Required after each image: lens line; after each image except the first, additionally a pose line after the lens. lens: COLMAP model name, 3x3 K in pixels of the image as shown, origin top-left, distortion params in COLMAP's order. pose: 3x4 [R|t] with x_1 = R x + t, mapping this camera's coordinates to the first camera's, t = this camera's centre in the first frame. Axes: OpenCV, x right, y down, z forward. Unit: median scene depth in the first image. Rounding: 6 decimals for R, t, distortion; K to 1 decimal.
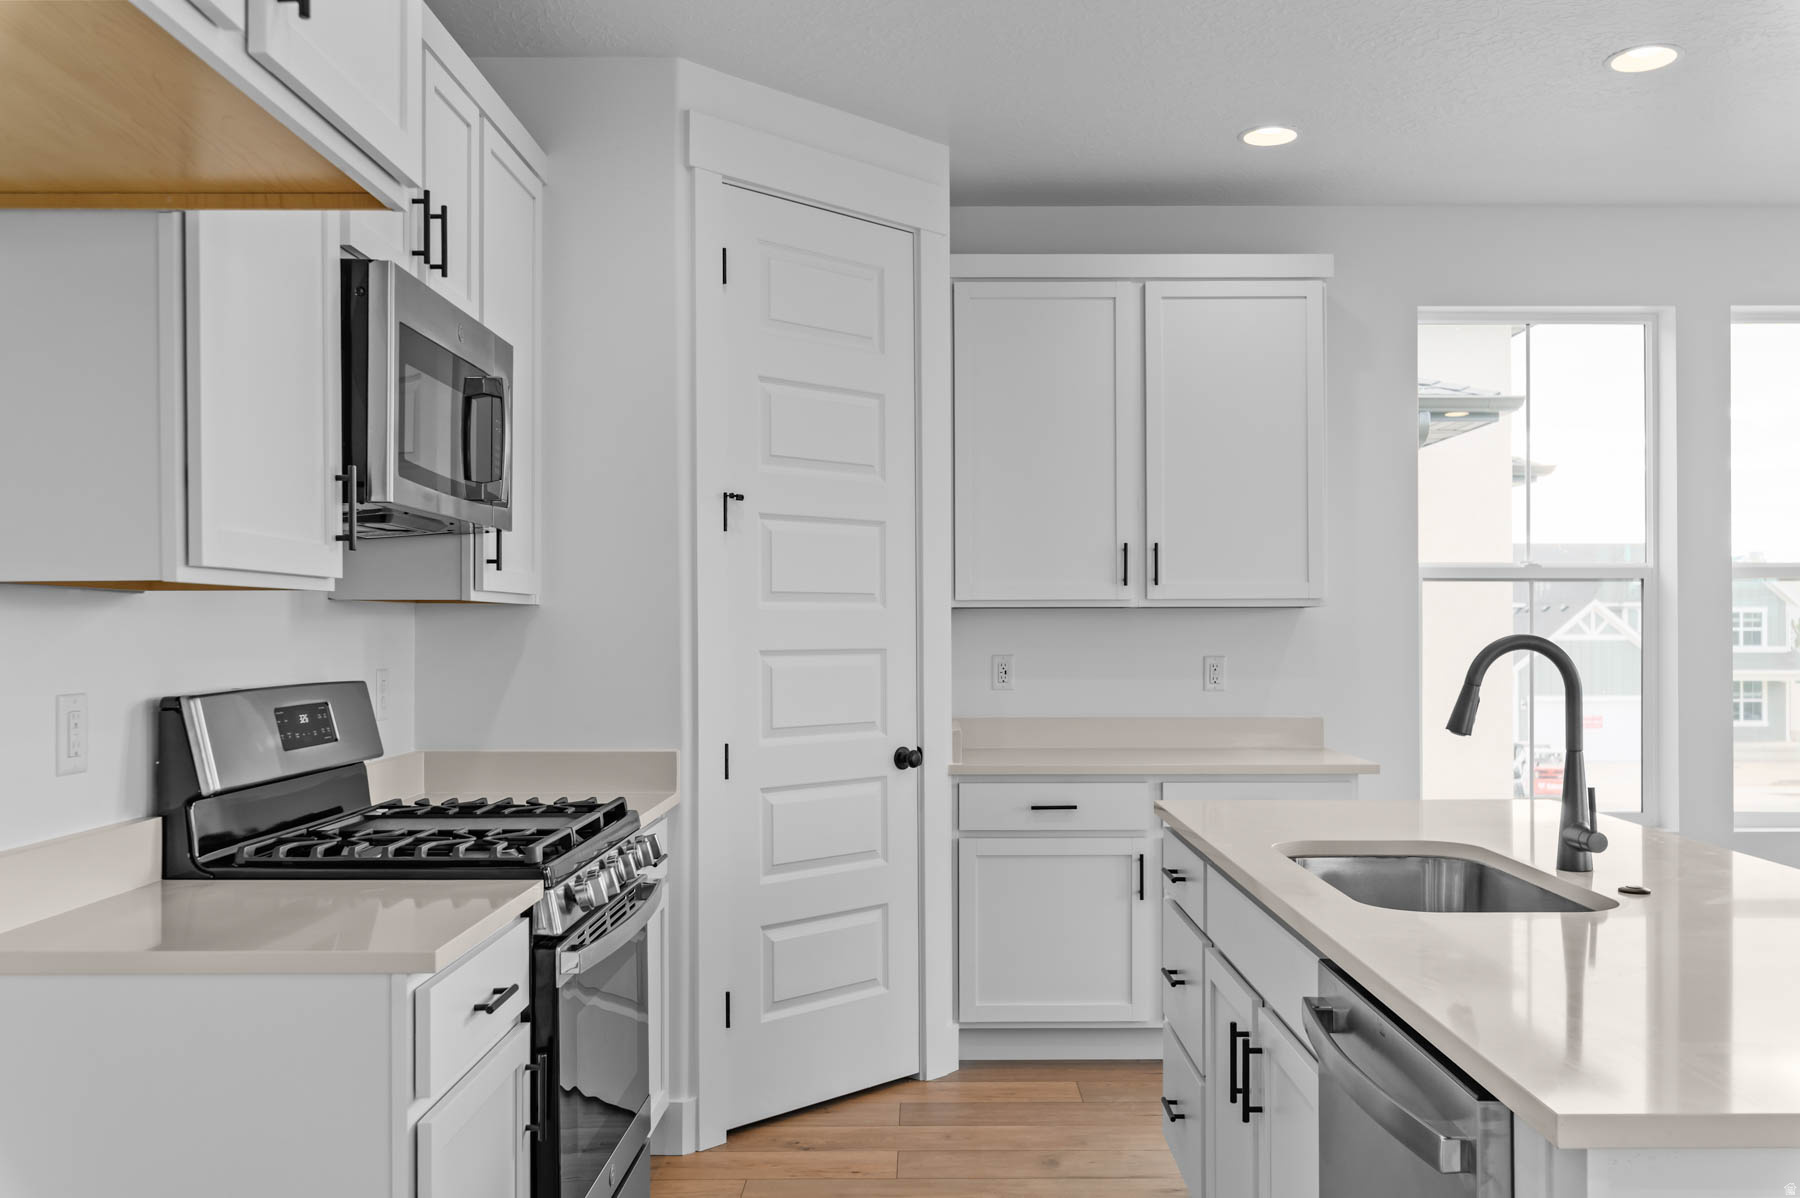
lens RADIAL K [[1550.6, 0, 900.0], [0, 1550.6, 599.0], [0, 0, 1]] dist [0.006895, 0.001675]
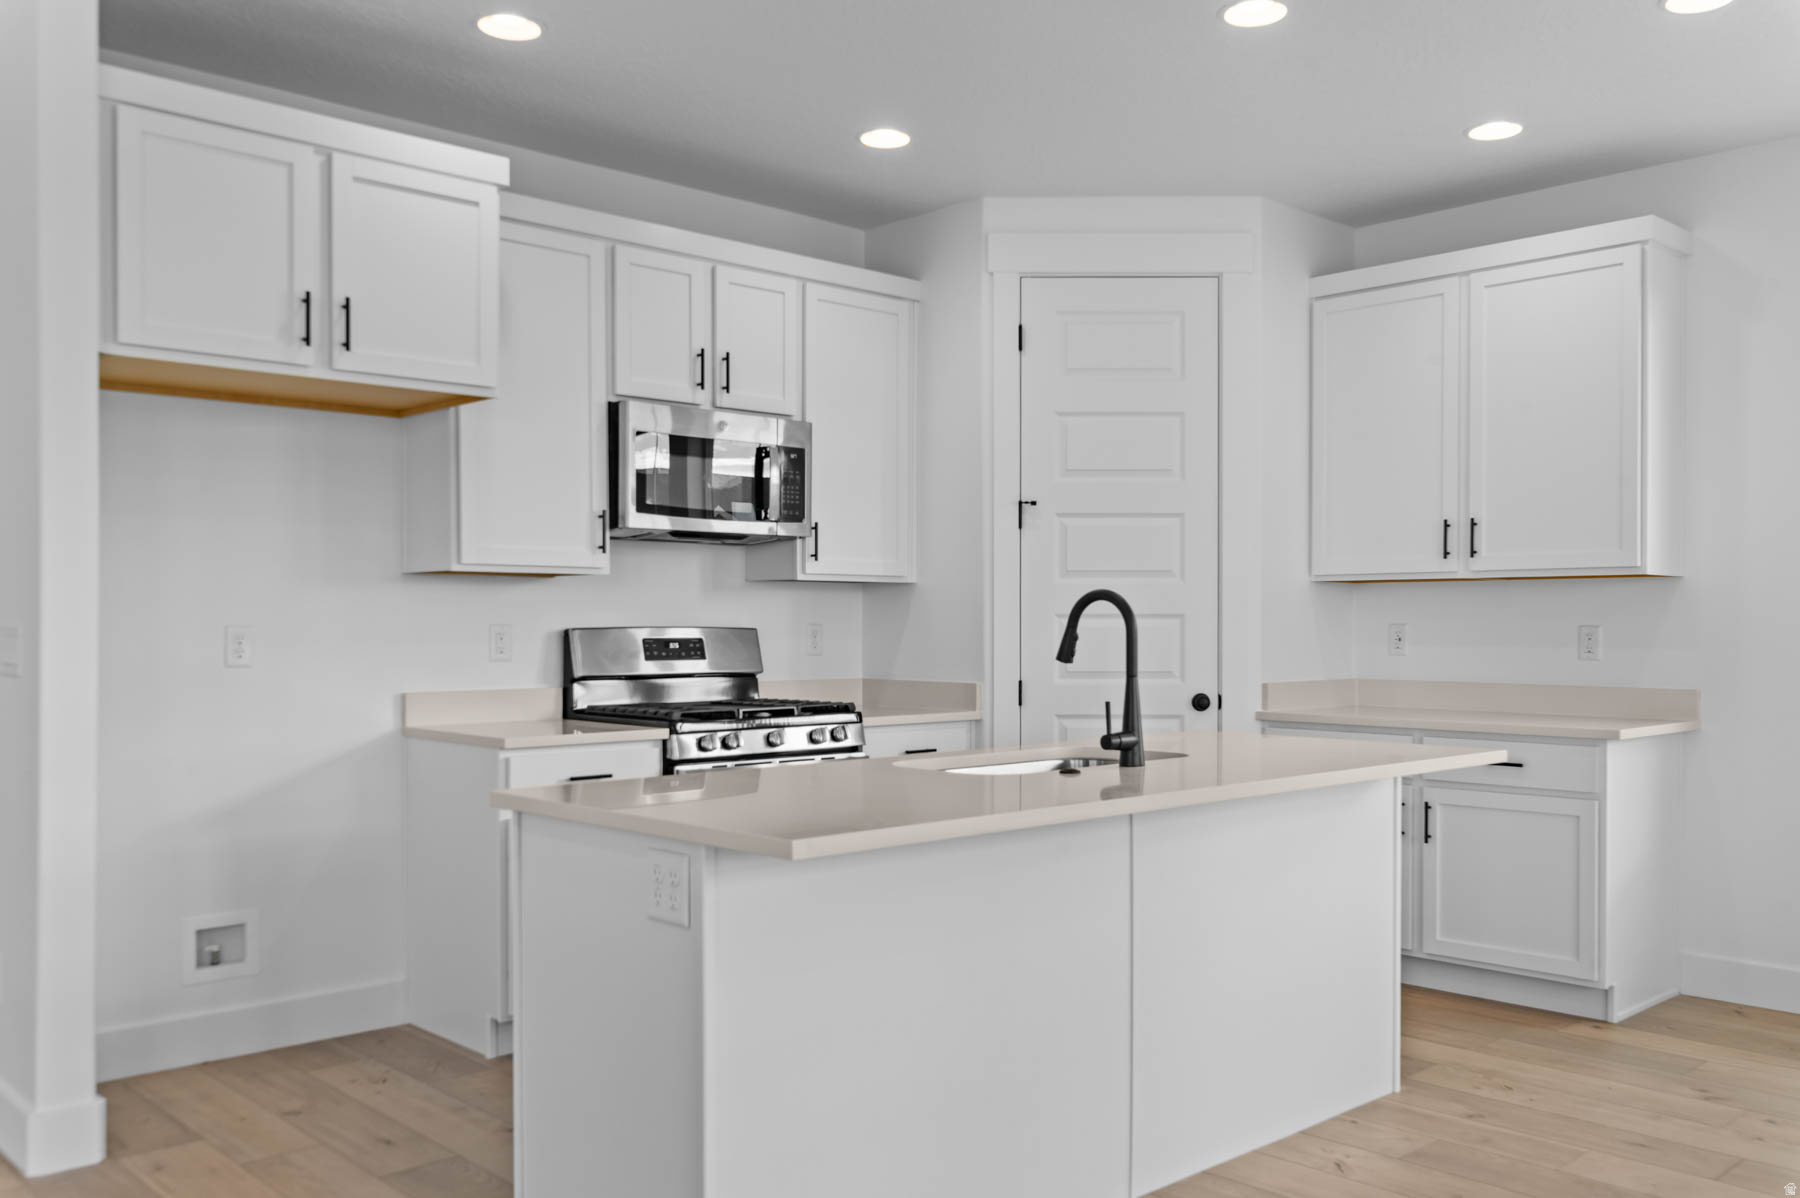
lens RADIAL K [[1550.6, 0, 900.0], [0, 1550.6, 599.0], [0, 0, 1]] dist [0.006895, 0.001675]
pose [[0.676244, -0.008795, -0.736625, 0.839266], [0.011449, 0.999933, -0.001428, 0.020793], [0.736589, -0.007468, 0.676300, -0.022267]]
